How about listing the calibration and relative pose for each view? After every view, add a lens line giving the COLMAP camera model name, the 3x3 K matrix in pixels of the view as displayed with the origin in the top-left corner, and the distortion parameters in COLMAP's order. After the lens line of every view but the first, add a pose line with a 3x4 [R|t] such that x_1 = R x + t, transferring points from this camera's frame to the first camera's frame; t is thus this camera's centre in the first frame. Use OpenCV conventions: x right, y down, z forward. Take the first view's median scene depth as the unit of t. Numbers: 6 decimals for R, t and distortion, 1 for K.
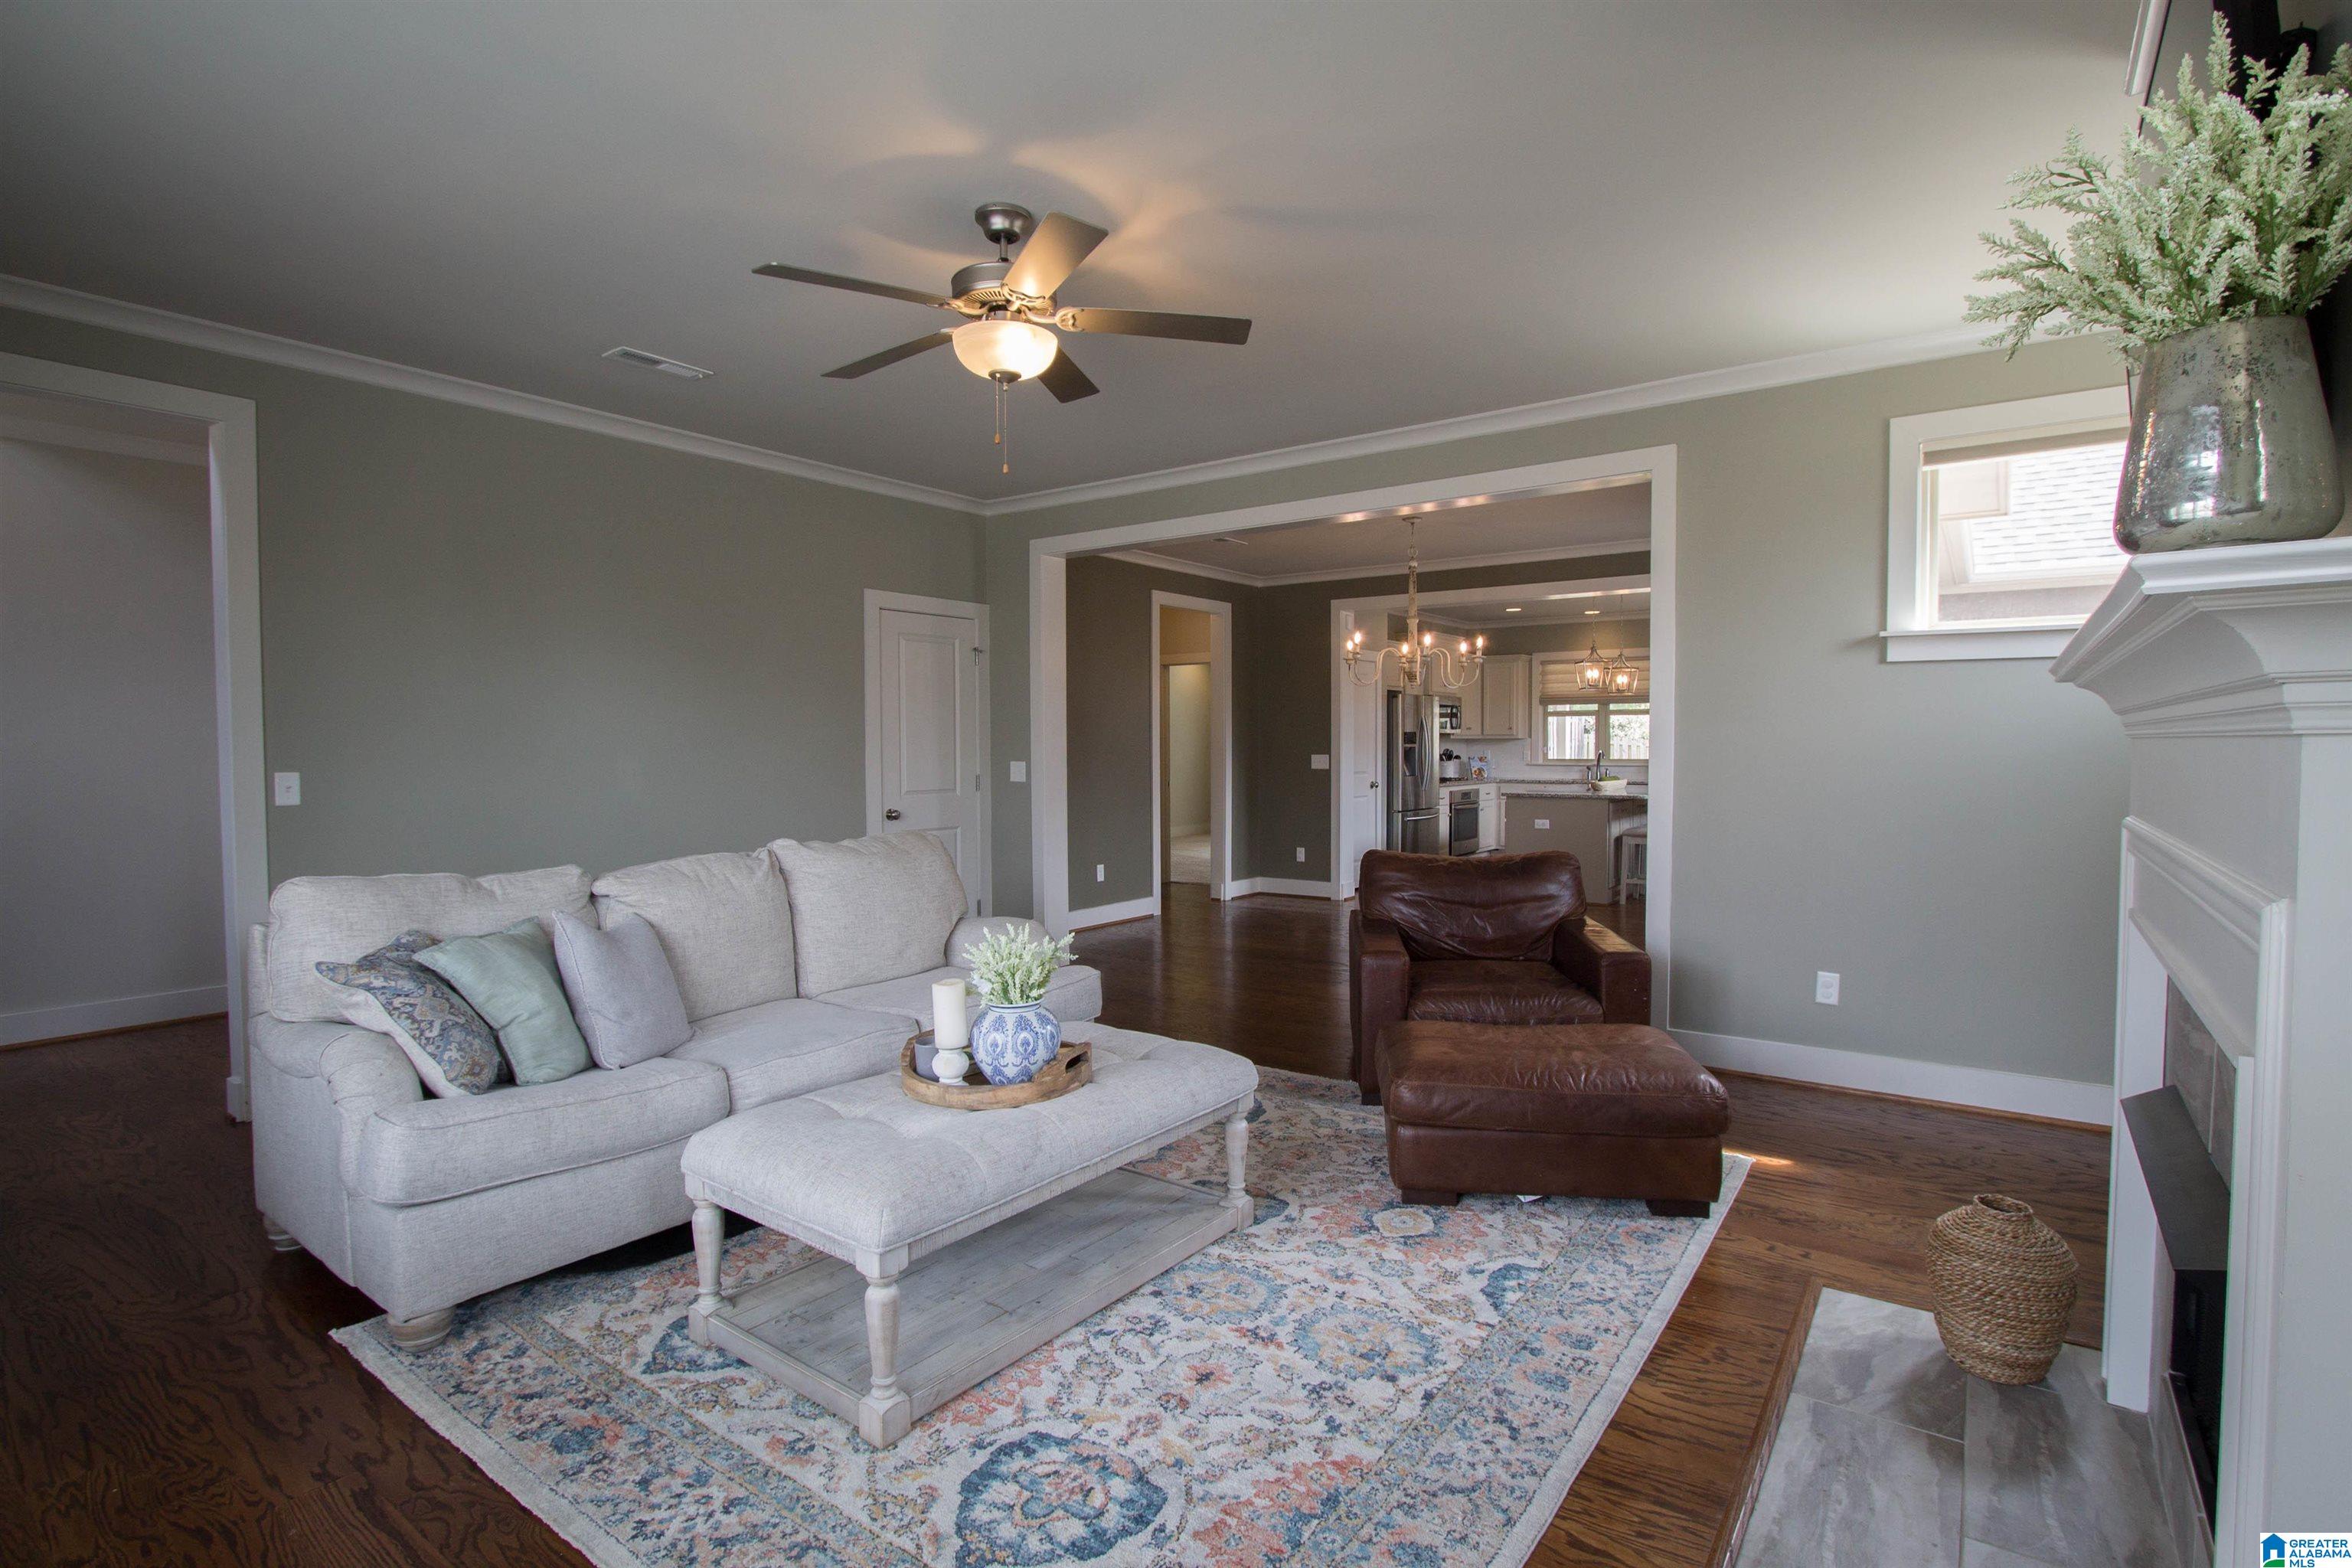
lens RADIAL K [[1120.7, 0, 1173.4], [0, 1120.7, 792.9], [0, 0, 1]] dist [-0.016557, 0.004677]
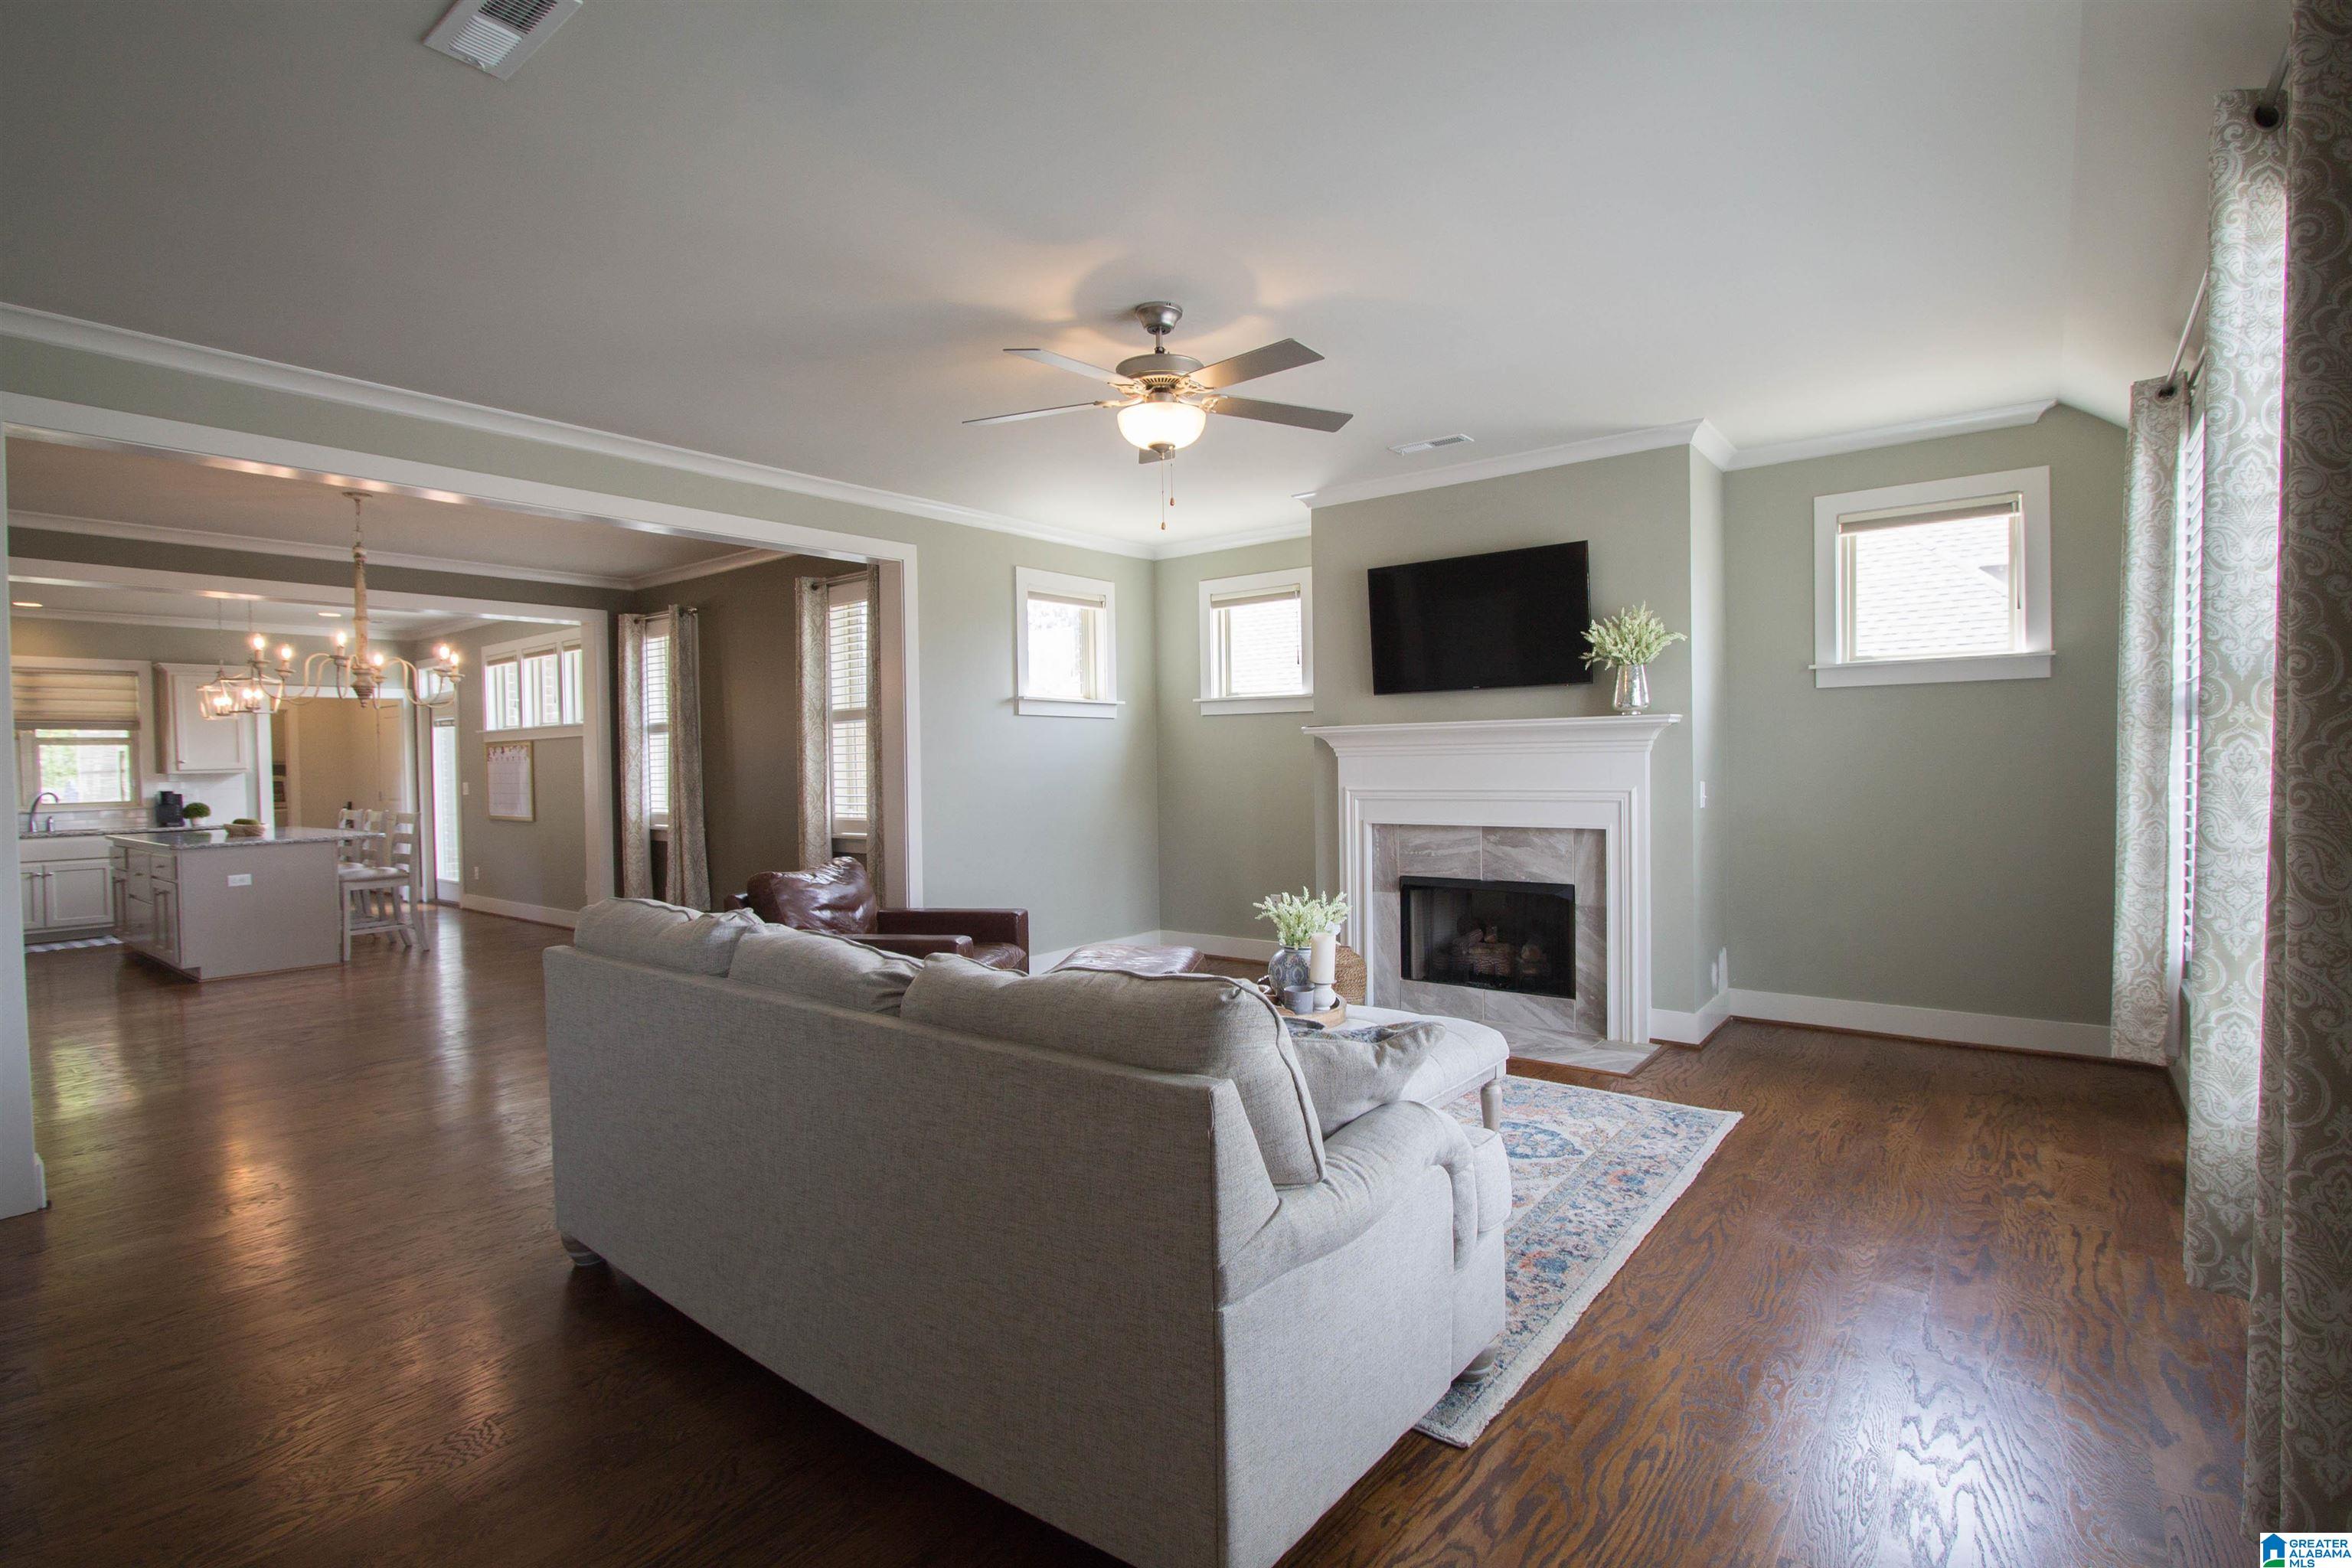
lens RADIAL K [[1120.7, 0, 1178.0], [0, 1120.7, 790.3], [0, 0, 1]] dist [-0.016557, 0.004677]
pose [[0.035500, -0.025675, 0.999040, -1.613470], [0.064602, 0.997638, 0.023343, -0.047513], [-0.997279, 0.063711, 0.037075, 1.163746]]
